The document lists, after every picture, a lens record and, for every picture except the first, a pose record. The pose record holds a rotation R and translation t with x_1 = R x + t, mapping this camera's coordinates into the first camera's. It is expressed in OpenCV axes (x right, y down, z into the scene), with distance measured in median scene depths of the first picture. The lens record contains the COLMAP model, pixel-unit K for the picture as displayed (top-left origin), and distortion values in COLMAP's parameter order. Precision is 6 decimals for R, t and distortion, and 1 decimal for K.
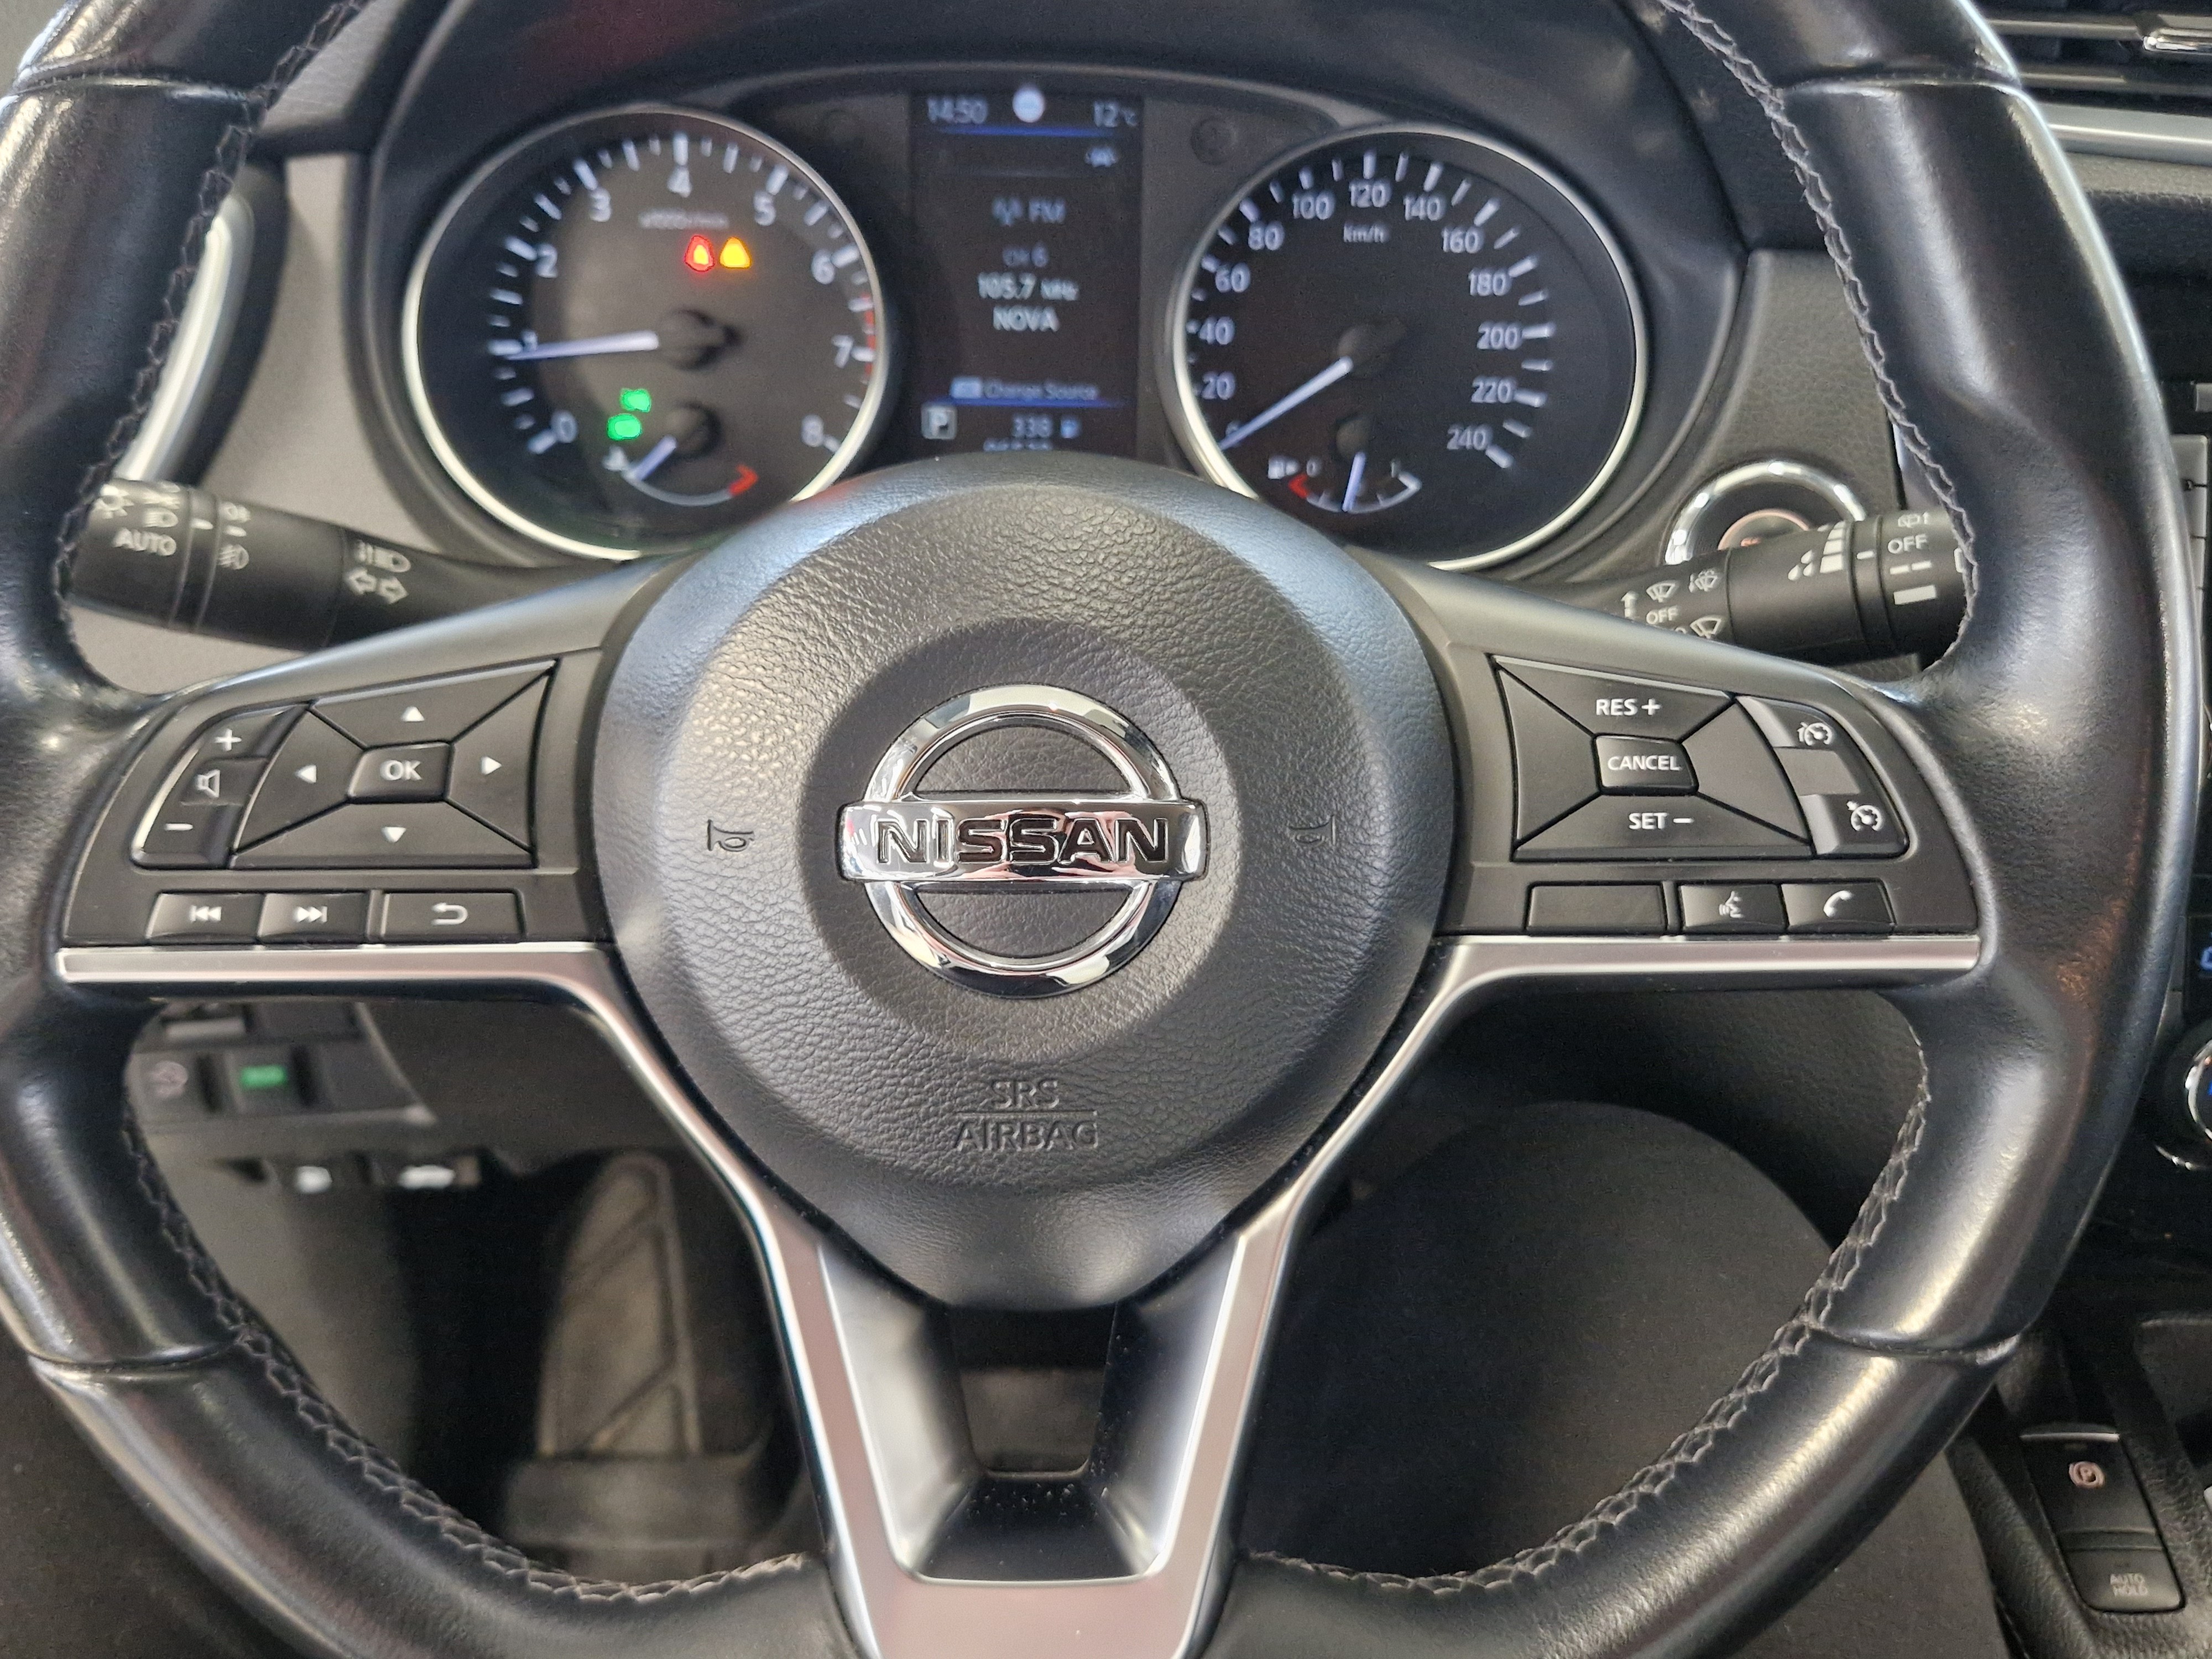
lens RADIAL K [[1929.0, 0, 1100.0], [0, 1929.0, 838.5], [0, 0, 1]] dist [0.041831, -0.046304]
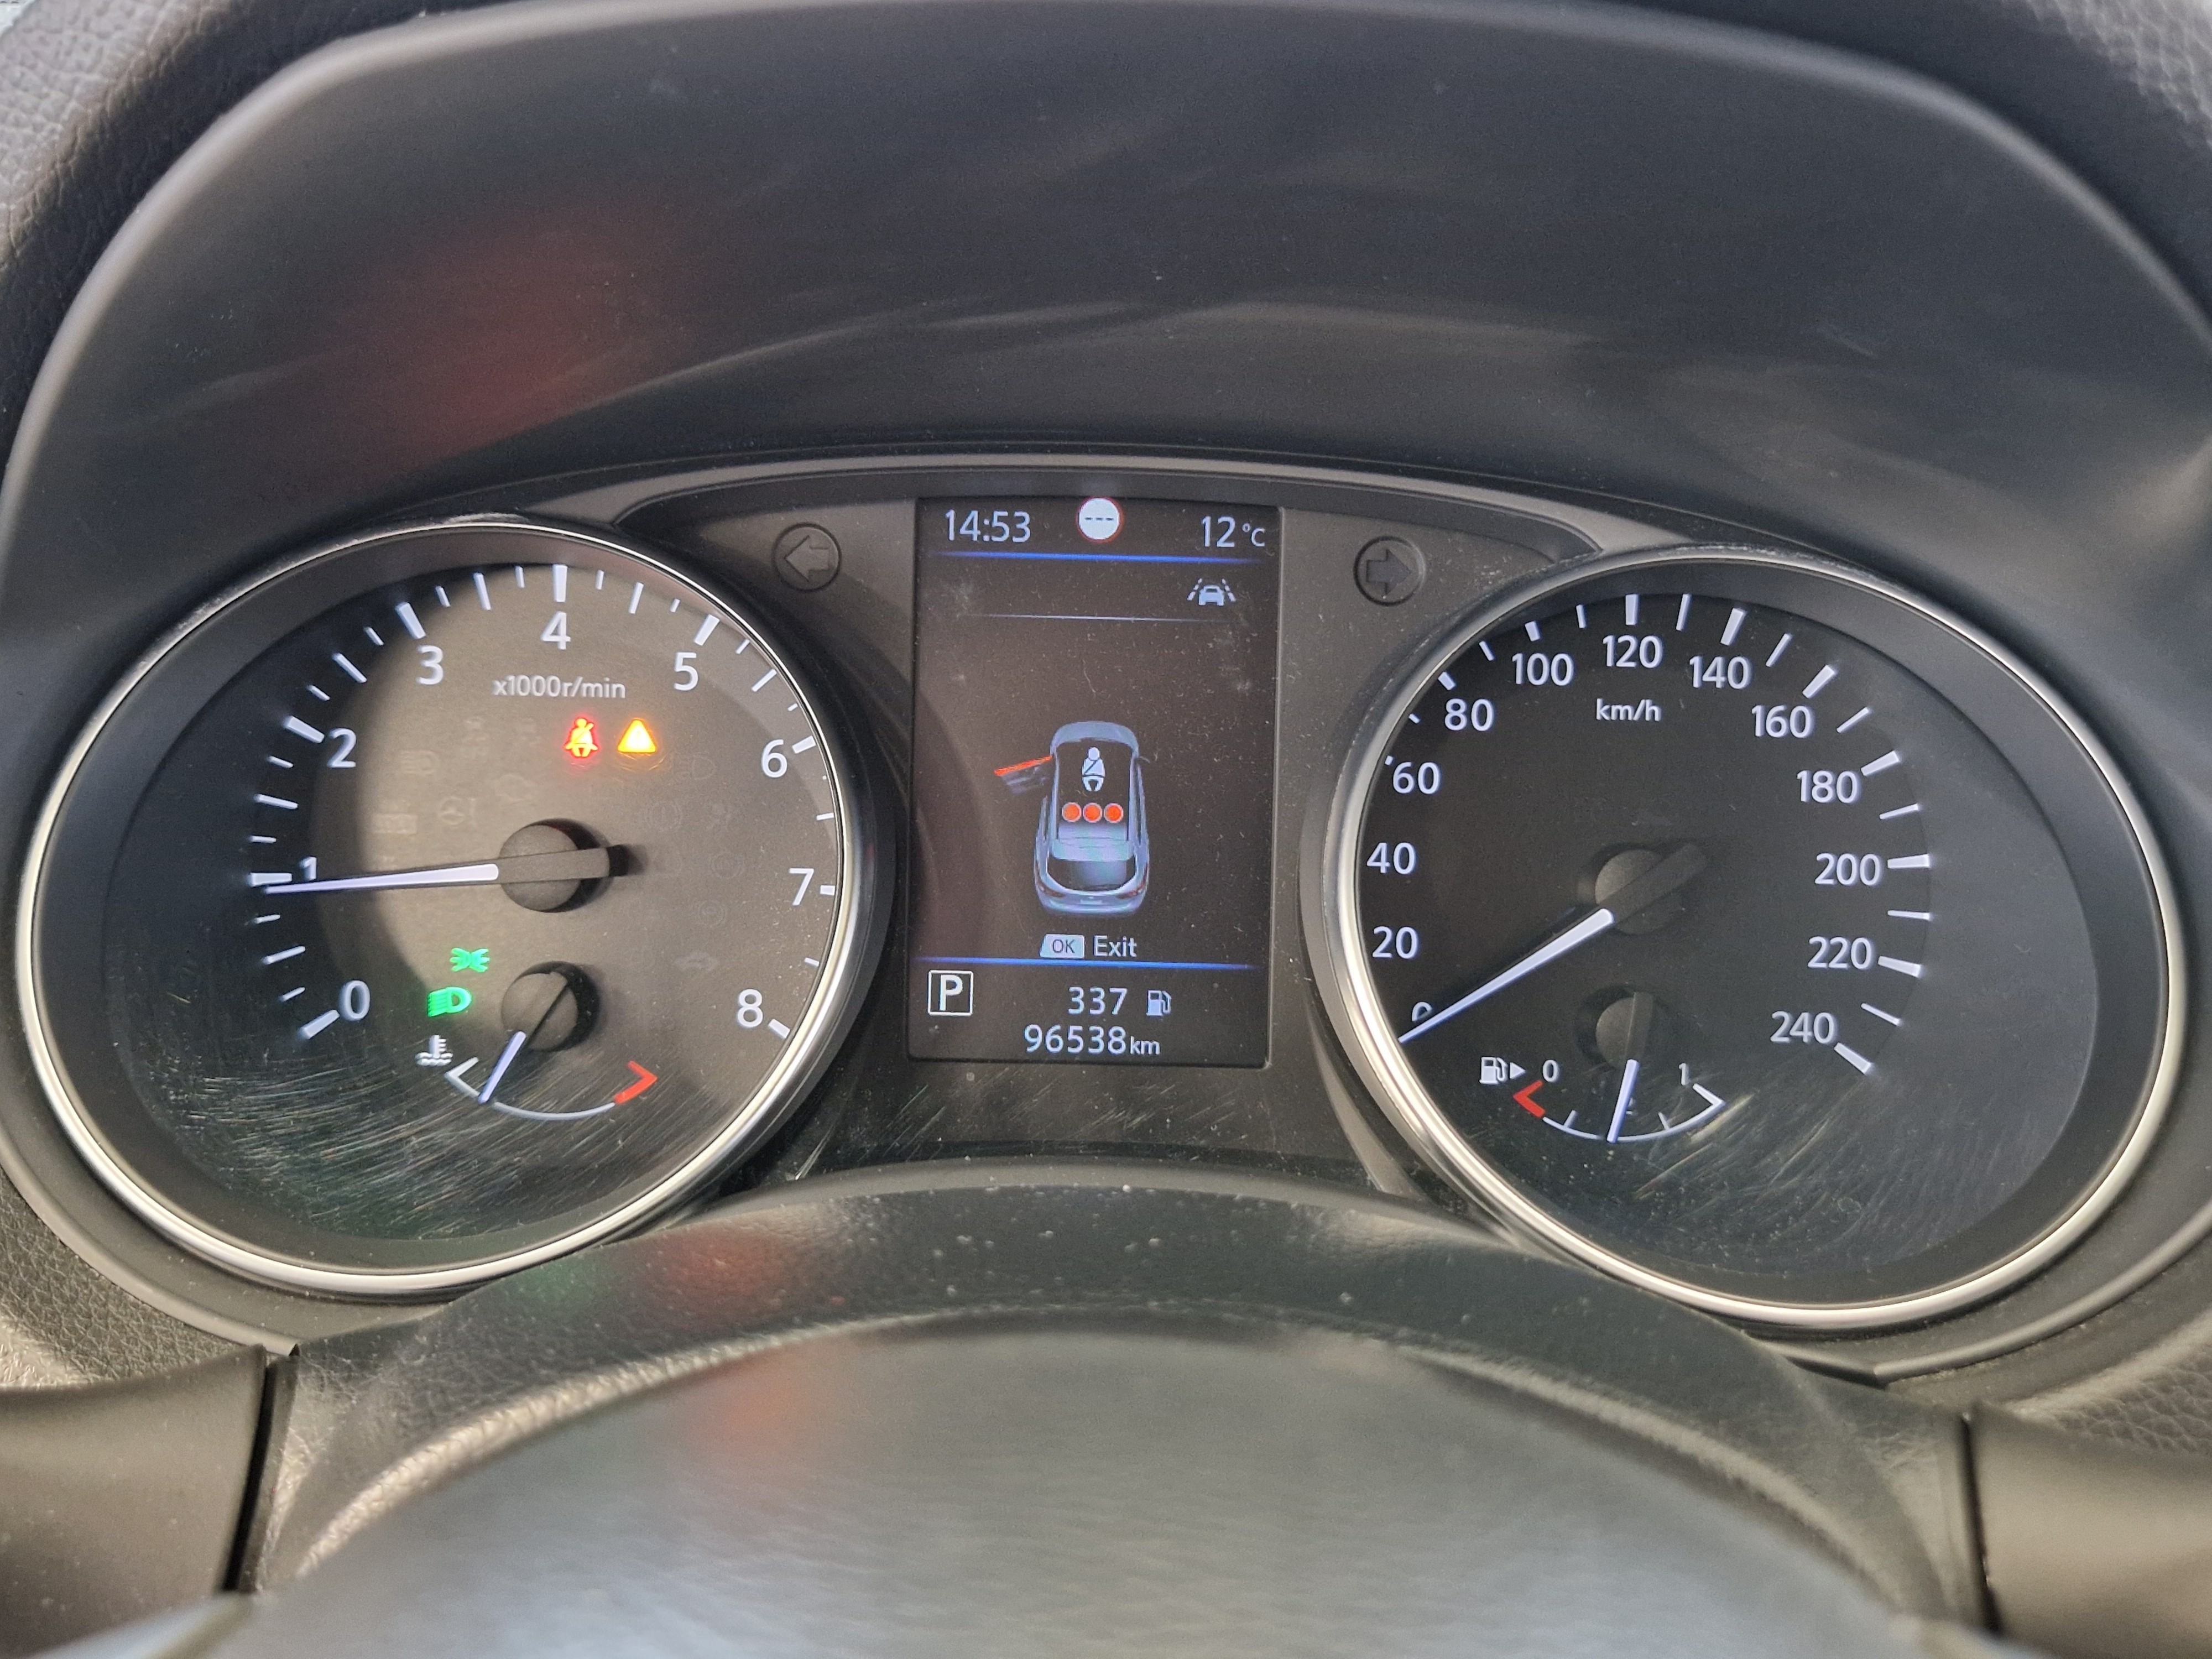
lens RADIAL K [[1929.0, 0, 1109.0], [0, 1929.0, 808.8], [0, 0, 1]] dist [0.041831, -0.046304]
pose [[0.999658, 0.005813, -0.025493, -0.016444], [-0.011017, 0.977843, -0.209048, -0.147082], [0.023713, 0.209257, 0.977573, 0.385635]]
